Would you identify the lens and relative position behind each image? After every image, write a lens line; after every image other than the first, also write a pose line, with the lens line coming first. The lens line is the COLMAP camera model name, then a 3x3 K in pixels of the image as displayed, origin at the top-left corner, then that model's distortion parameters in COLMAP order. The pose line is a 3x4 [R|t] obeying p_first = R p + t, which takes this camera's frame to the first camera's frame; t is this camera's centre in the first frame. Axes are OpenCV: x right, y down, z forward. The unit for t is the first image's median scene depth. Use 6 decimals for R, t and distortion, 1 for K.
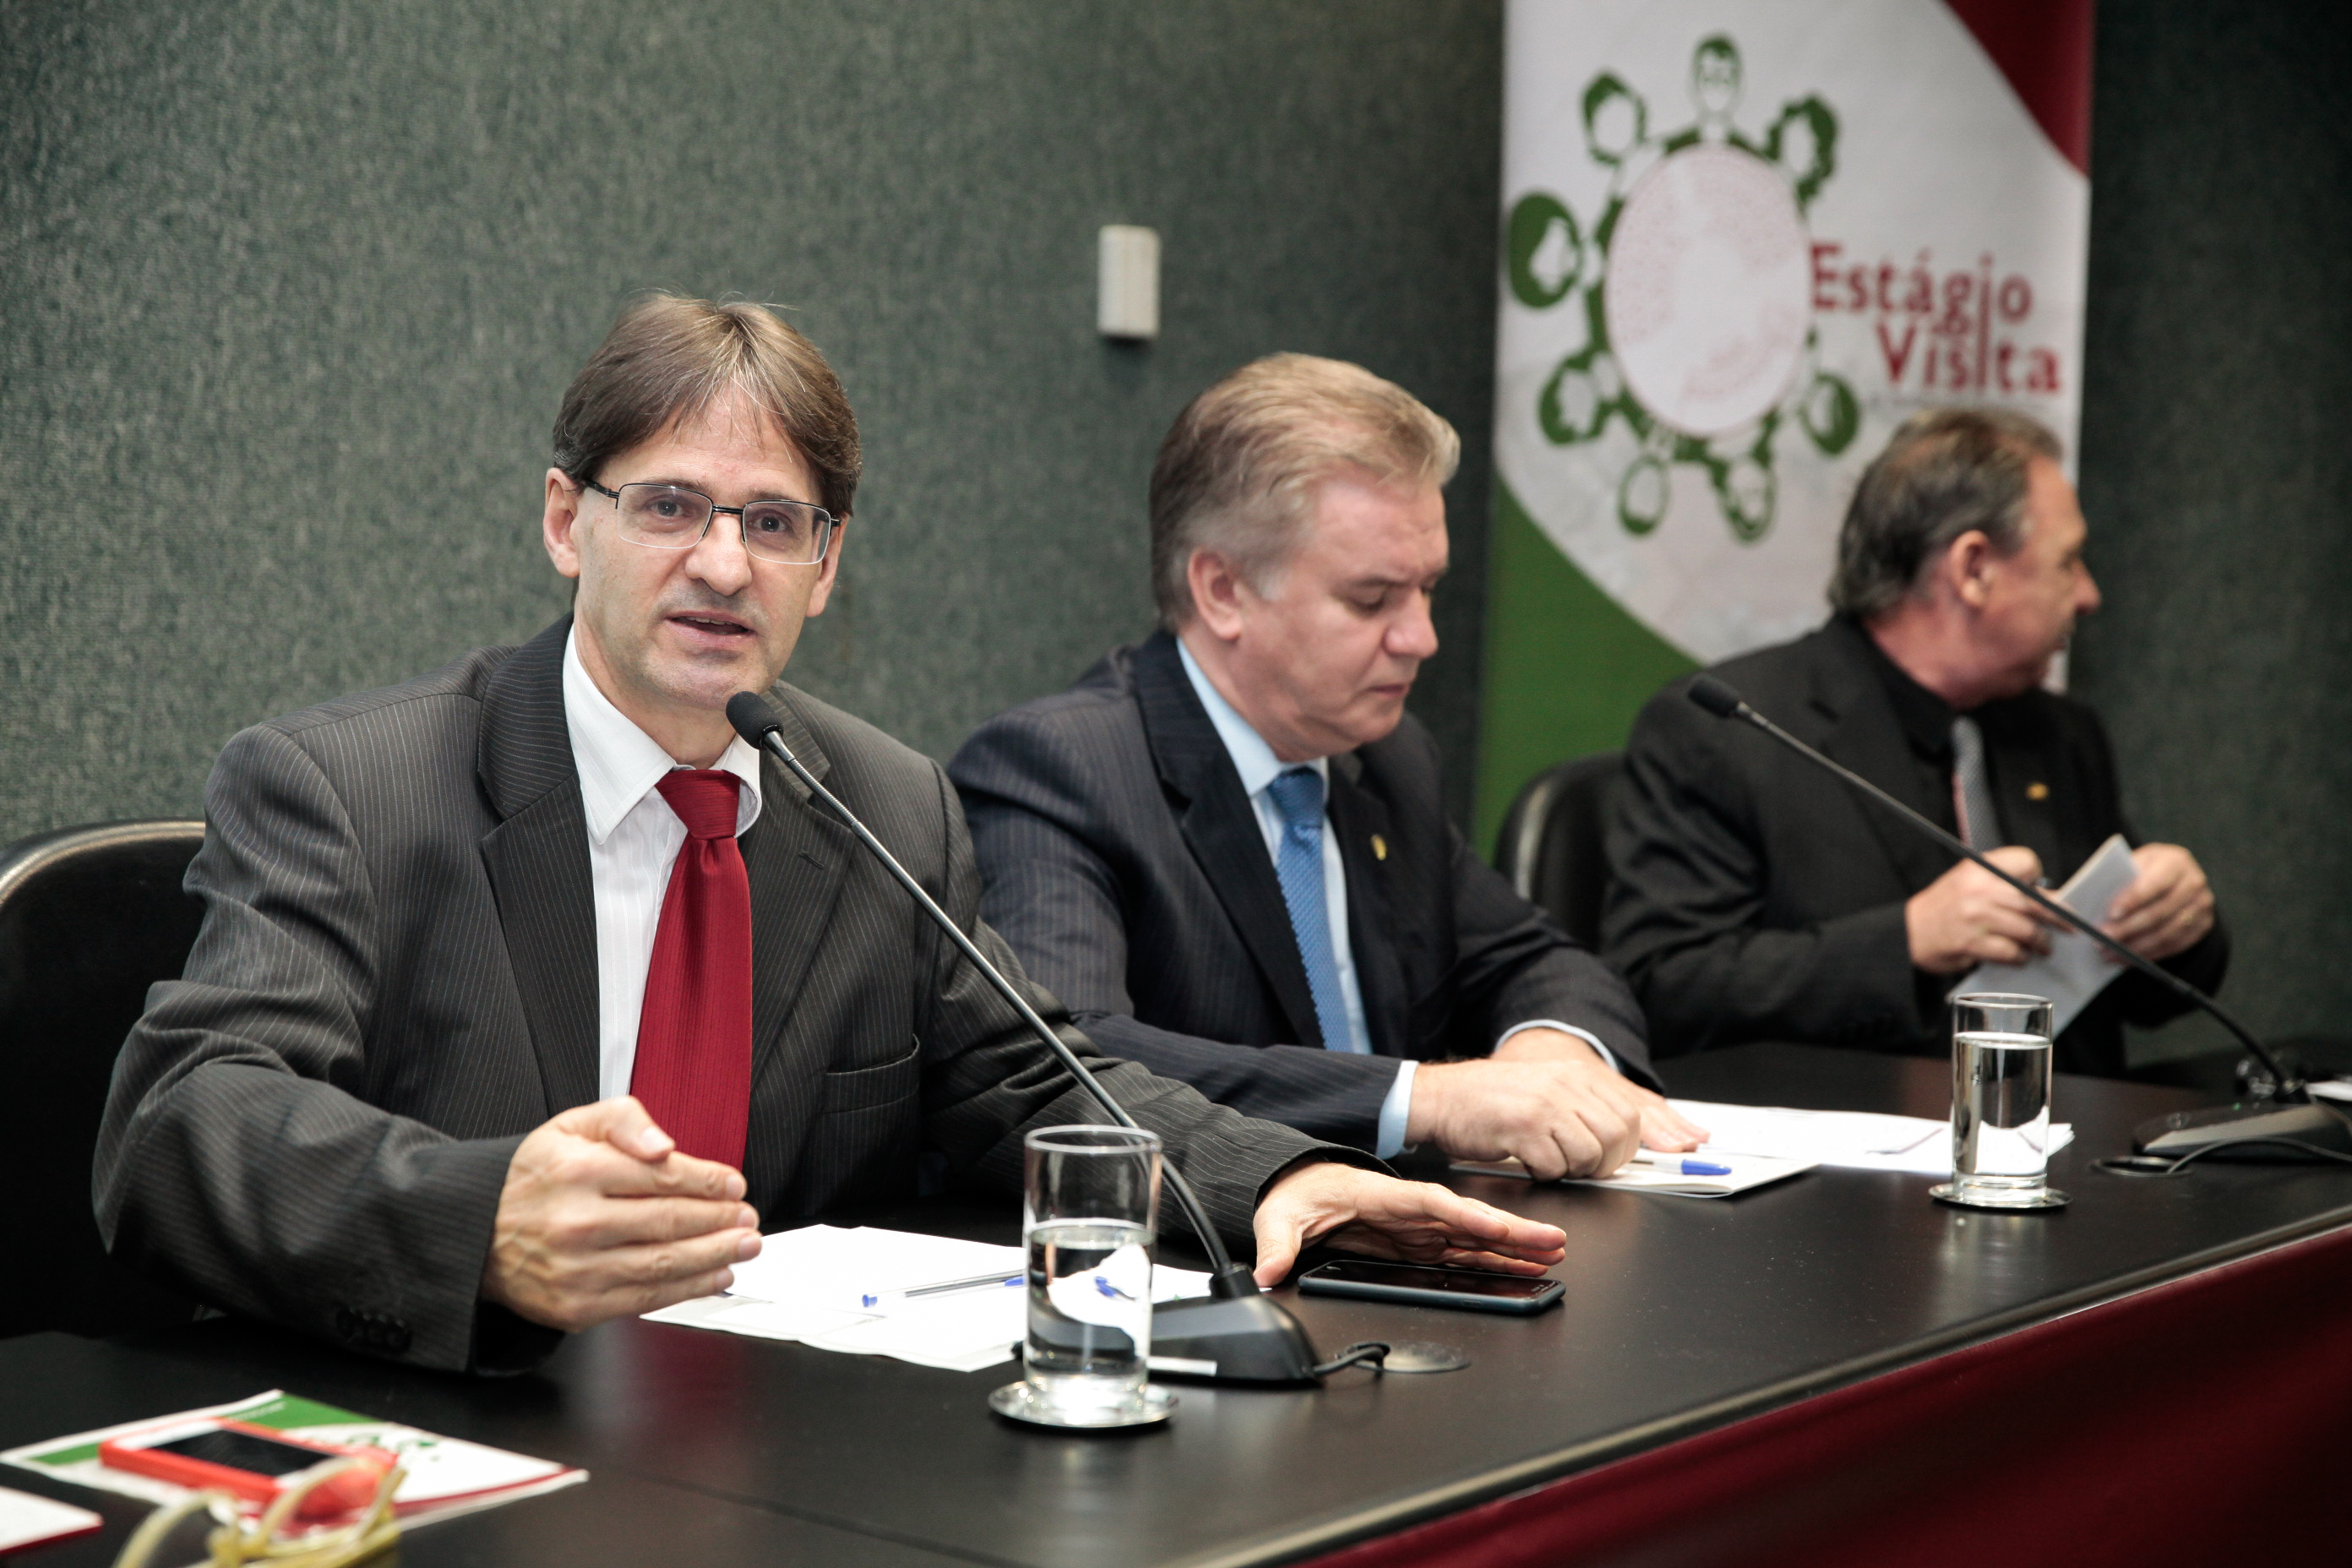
lens RADIAL K [[3963.6, 0, 1155.0], [0, 3963.6, 792.7], [0, 0, 1]] dist [0.166836, 0.000000]
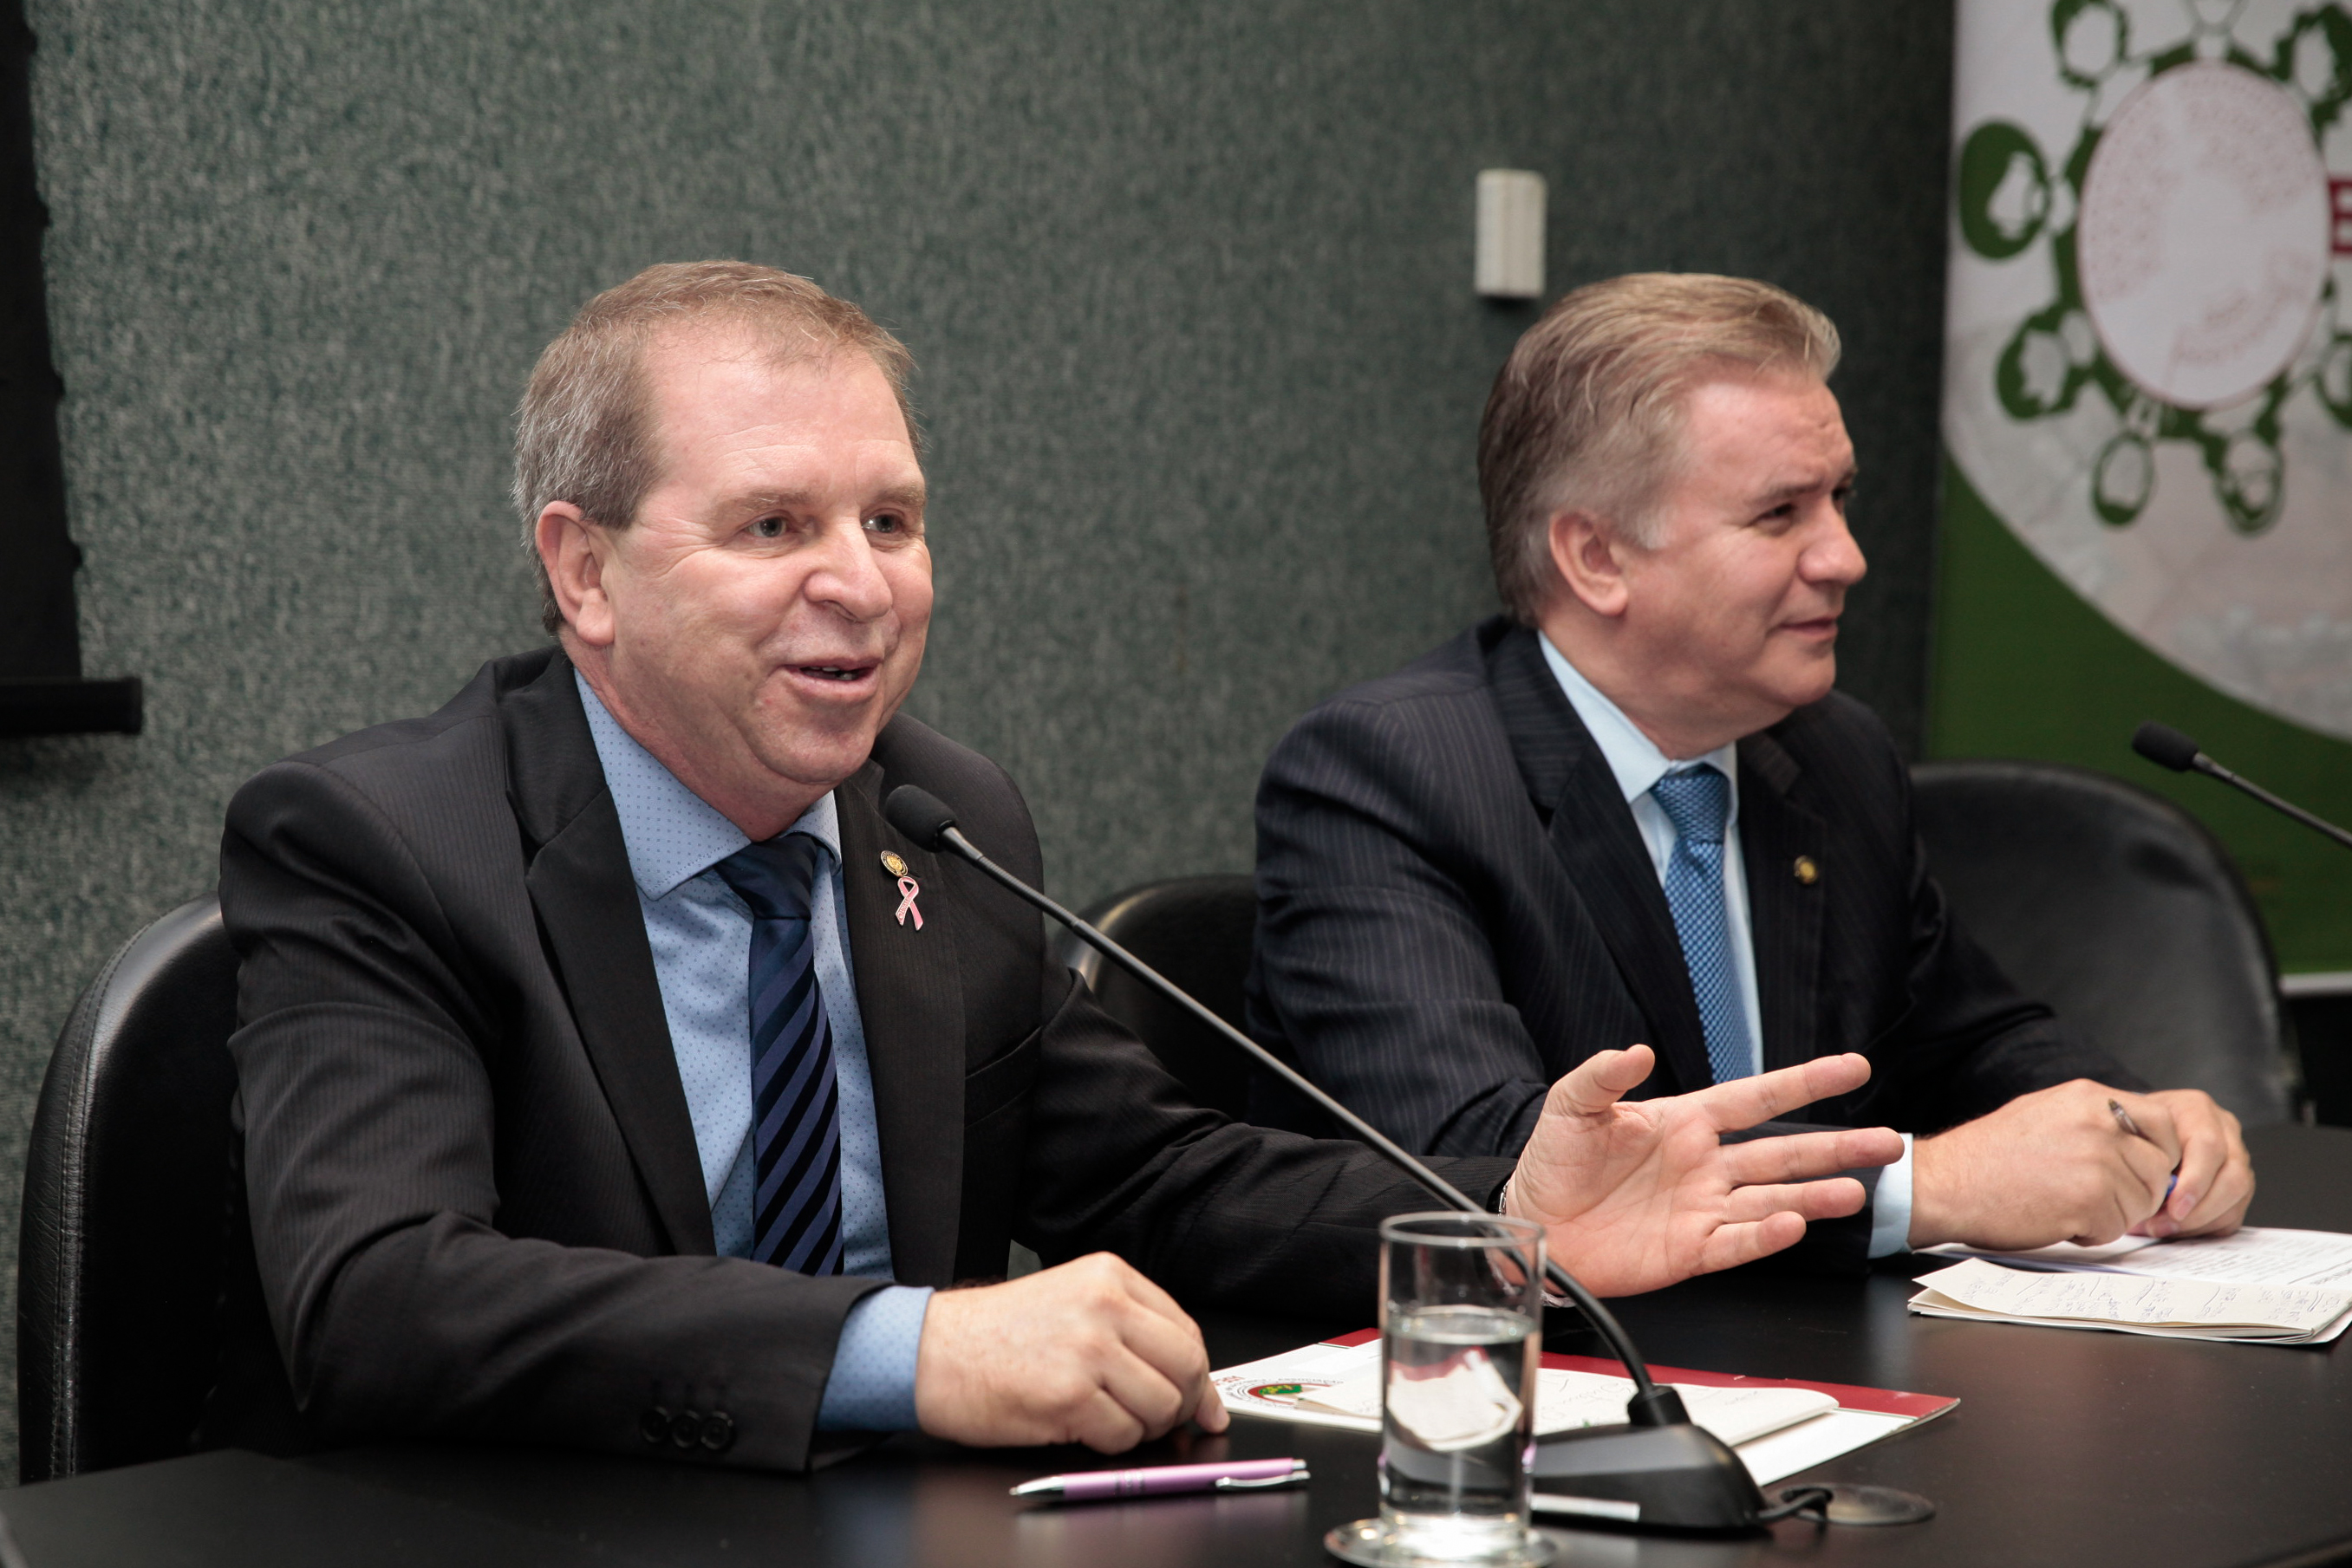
lens RADIAL K [[4466.0, 0, 1169.8], [0, 4466.0, 819.5], [0, 0, 1]] dist [0.193815, 0.000000]
pose [[0.996465, 0.001396, -0.083994, 0.001840], [-0.001707, 0.999992, -0.003634, 0.002448], [0.083988, 0.003765, 0.996460, 0.033263]]
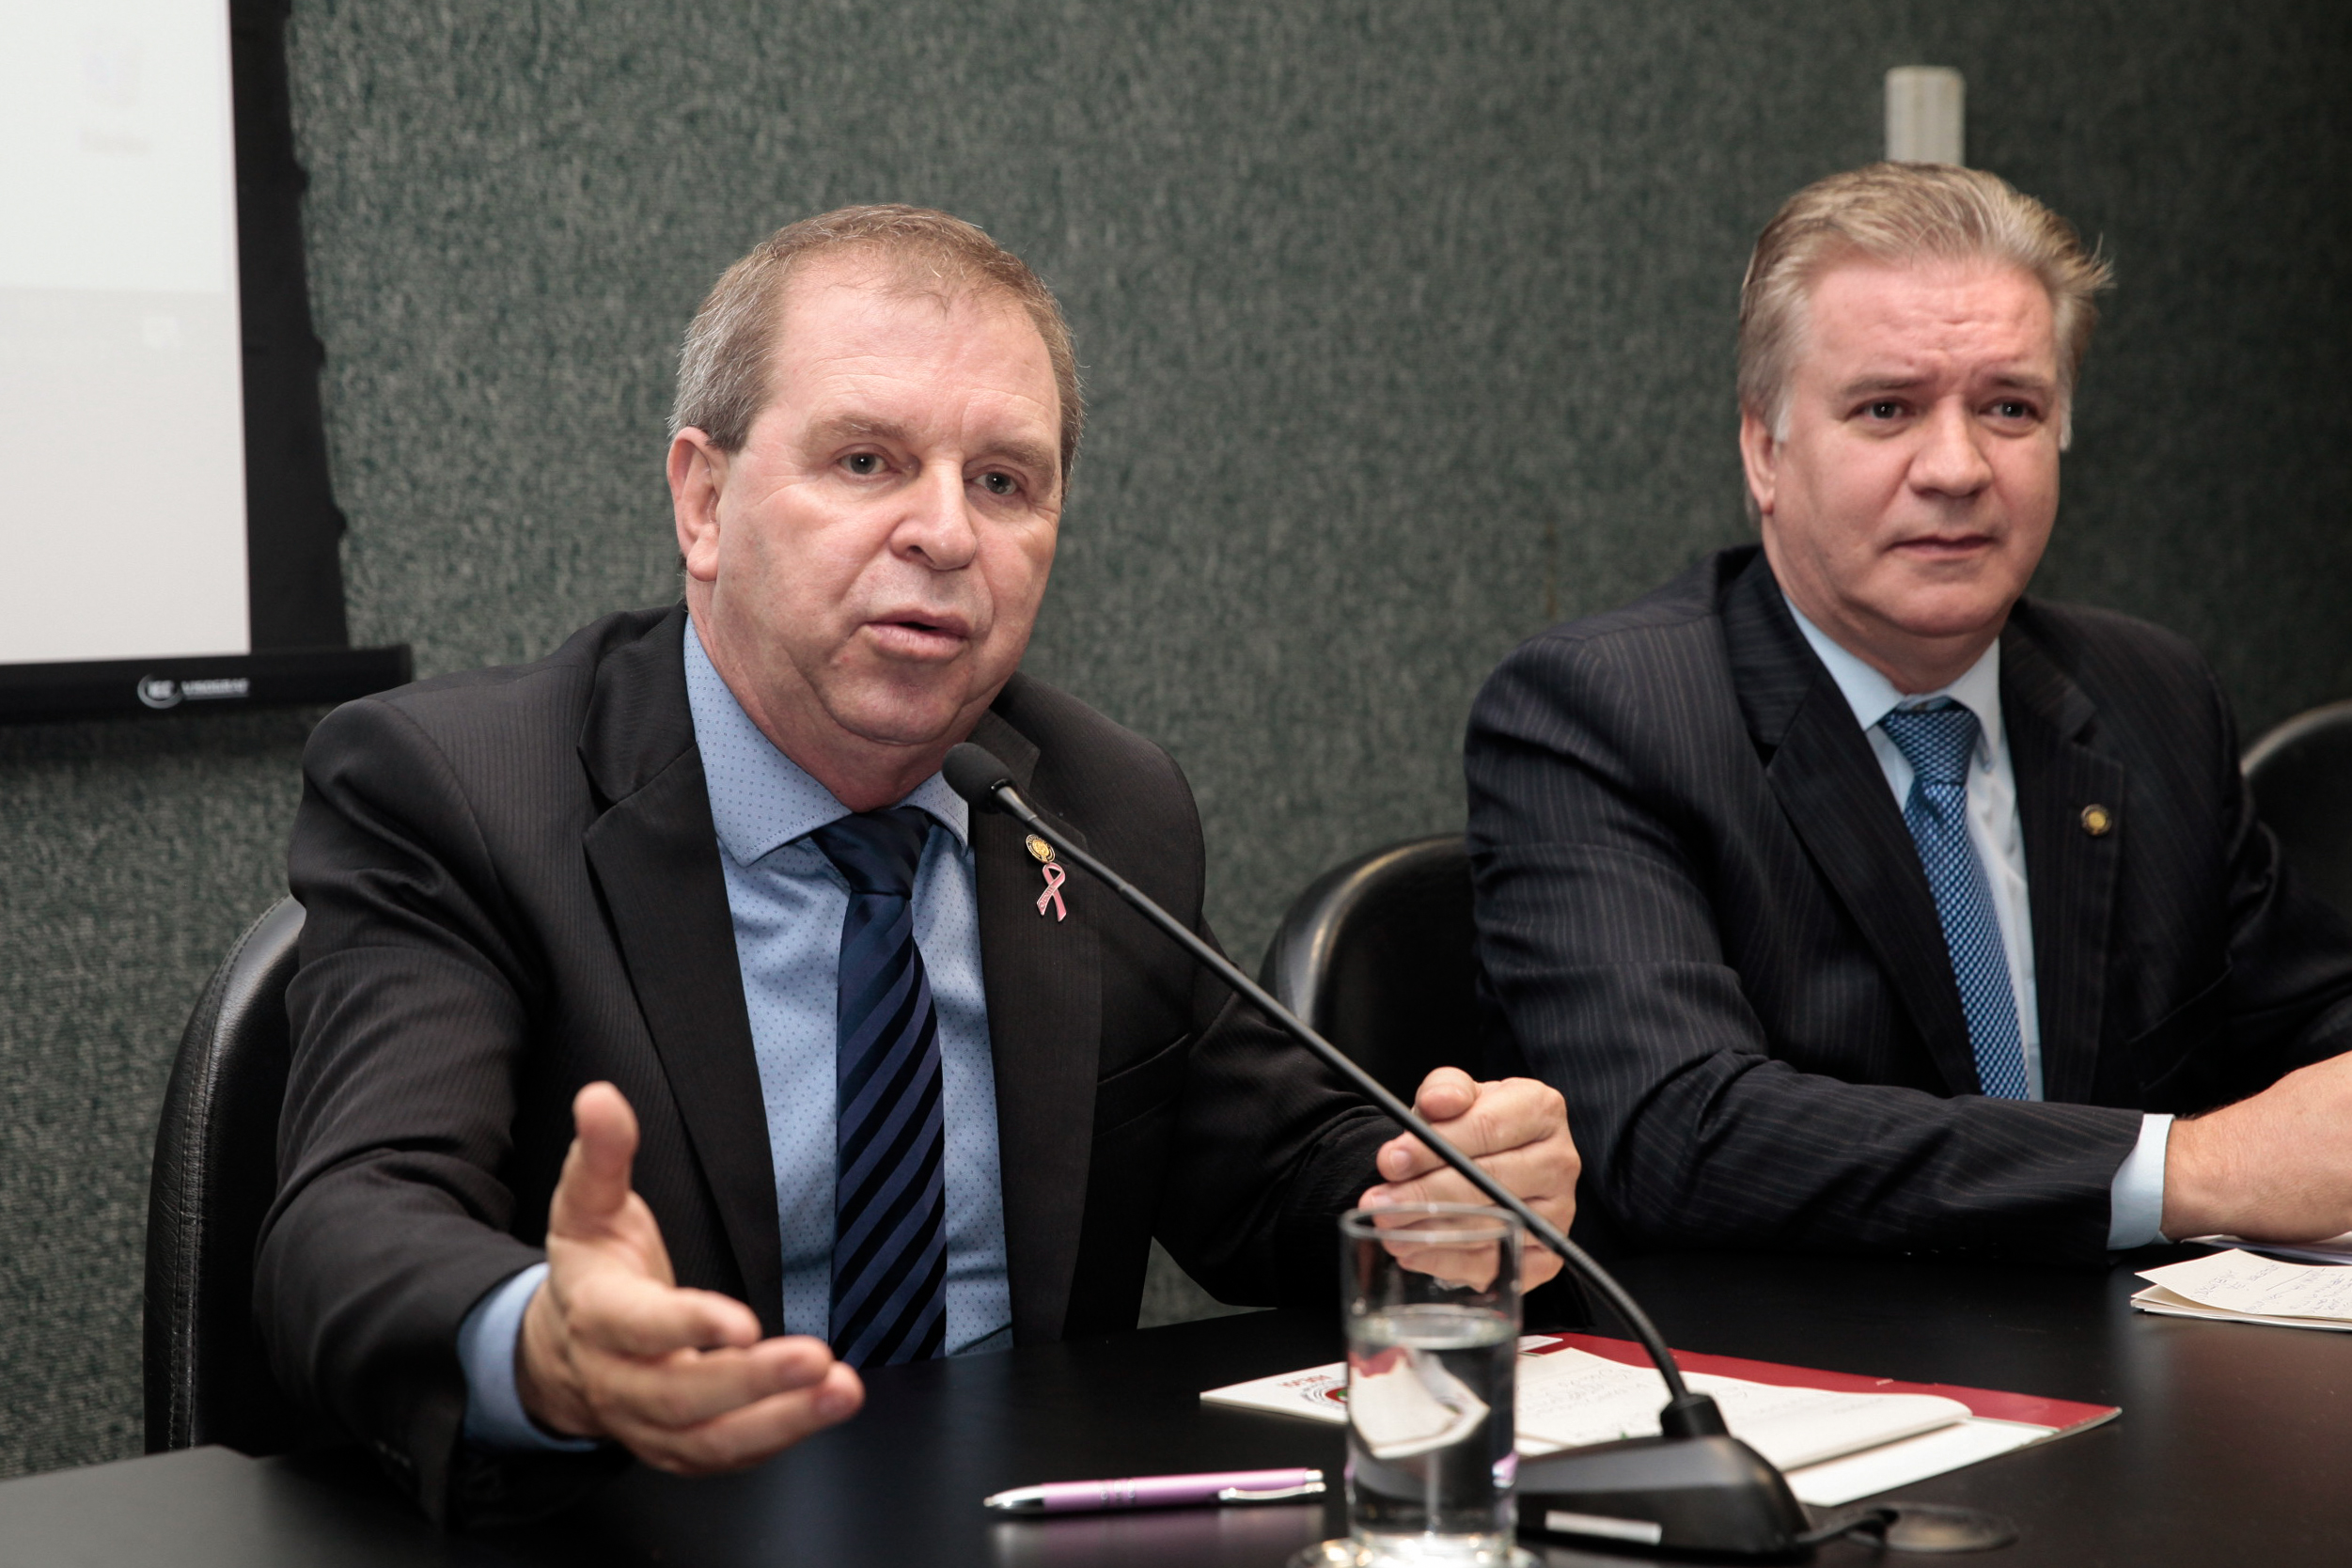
lens RADIAL K [[4579.4, 0, 1046.6], [0, 4579.4, 745.2], [0, 0, 1]] dist [0.176621, 0.000000]
pose [[0.966860, -0.016007, -0.254806, 0.071945], [0.013549, 0.999843, -0.011397, 0.002905], [0.254949, 0.007567, 0.966925, 0.072317]]
